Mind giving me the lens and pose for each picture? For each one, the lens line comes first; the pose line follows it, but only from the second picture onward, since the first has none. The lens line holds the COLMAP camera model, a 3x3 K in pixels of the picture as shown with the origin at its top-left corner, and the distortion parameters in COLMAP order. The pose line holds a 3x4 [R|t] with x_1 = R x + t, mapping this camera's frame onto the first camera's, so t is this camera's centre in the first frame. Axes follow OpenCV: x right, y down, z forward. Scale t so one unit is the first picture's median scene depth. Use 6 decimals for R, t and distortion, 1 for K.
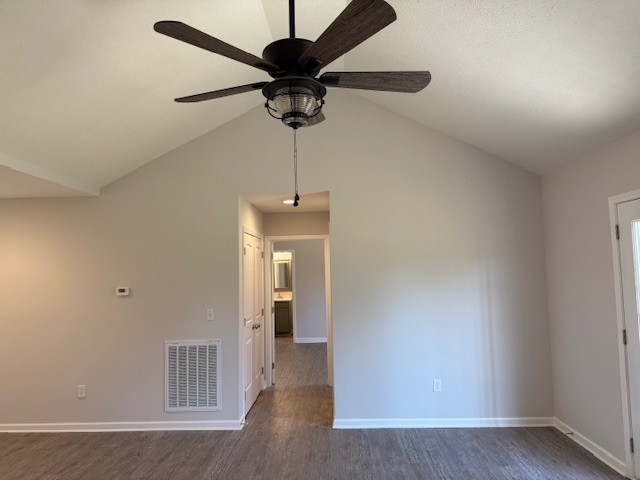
lens RADIAL K [[449.1, 0, 320.0], [0, 449.1, 240.0], [0, 0, 1]] dist [-0.000763, -0.004842]
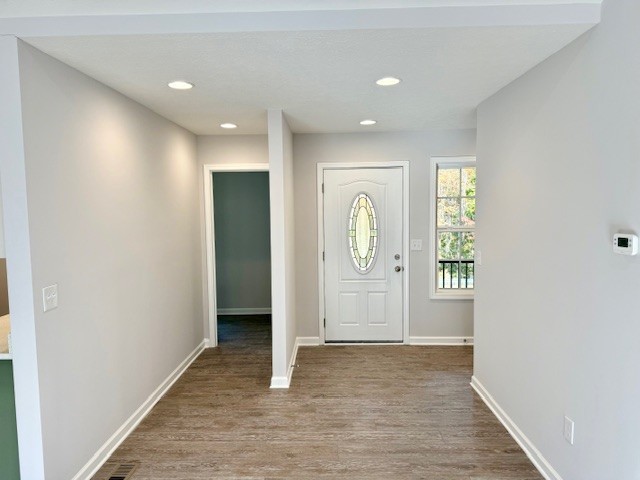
lens RADIAL K [[447.1, 0, 320.0], [0, 447.1, 240.0], [0, 0, 1]] dist [0.092161, -0.111736]
pose [[0.011523, 0.098450, -0.995075, -0.036903], [0.086341, 0.991327, 0.099079, 0.047816], [0.996199, -0.087057, 0.002923, 0.777106]]
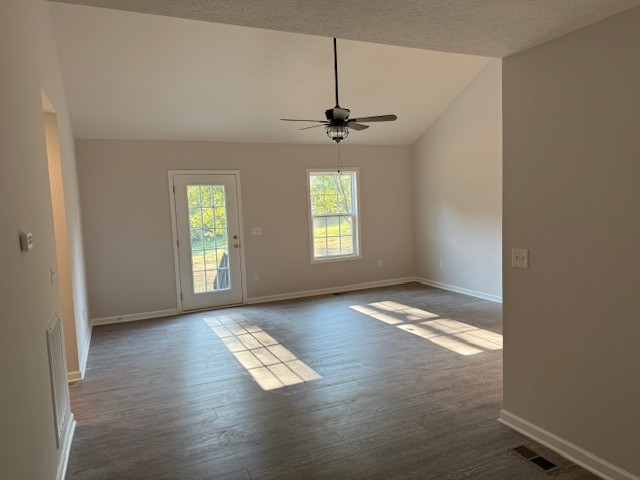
lens RADIAL K [[449.7, 0, 326.0], [0, 449.7, 243.6], [0, 0, 1]] dist [-0.005339, -0.004438]
pose [[-0.459579, -0.044603, 0.887016, -1.031819], [-0.013473, 0.998973, 0.043252, 0.092488], [-0.888035, 0.007926, -0.459708, 1.004048]]
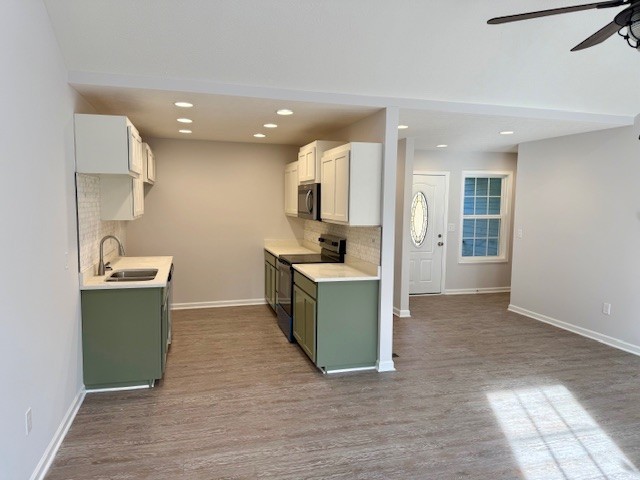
lens RADIAL K [[444.4, 0, 318.0], [0, 444.4, 240.7], [0, 0, 1]] dist [0.089850, -0.132356]
pose [[0.307571, 0.112836, -0.944811, 0.299025], [0.046059, 0.990015, 0.133228, -0.008671], [0.950410, -0.084494, 0.299303, 0.006534]]
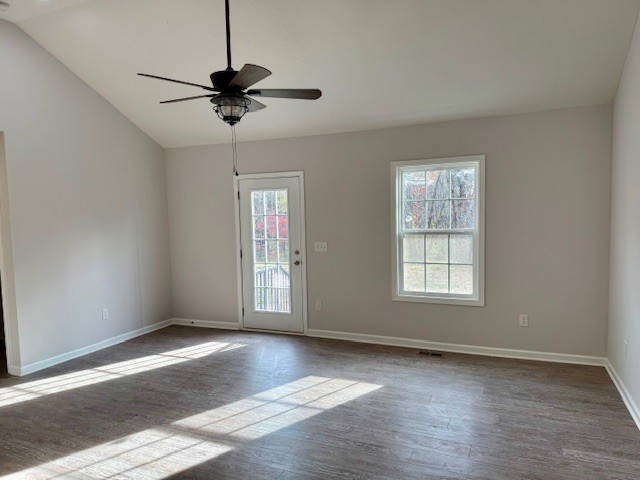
lens RADIAL K [[444.4, 0, 318.0], [0, 444.4, 240.7], [0, 0, 1]] dist [0.089850, -0.132356]
pose [[0.371725, -0.046276, 0.927189, -0.657863], [-0.049720, 0.996331, 0.069660, 0.016814], [-0.927010, -0.071994, 0.368061, 0.040163]]
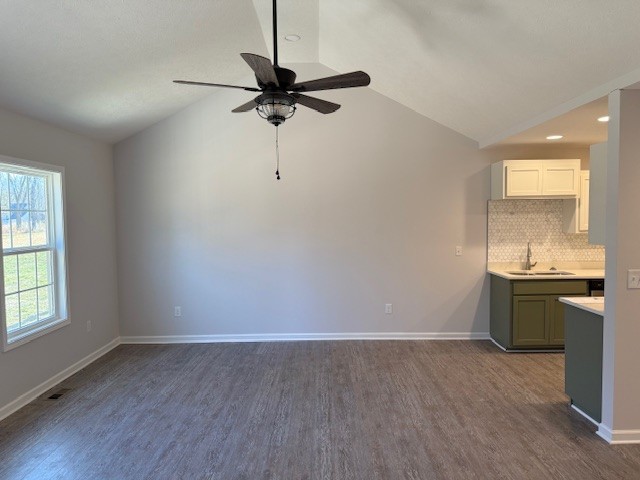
lens RADIAL K [[456.7, 0, 320.0], [0, 456.7, 240.0], [0, 0, 1]] dist [0.000361, -0.001770]
pose [[-0.998741, 0.037317, -0.033533, -0.061684], [0.037973, 0.999095, -0.019150, 0.079168], [0.032788, -0.020400, -0.999254, 1.136638]]
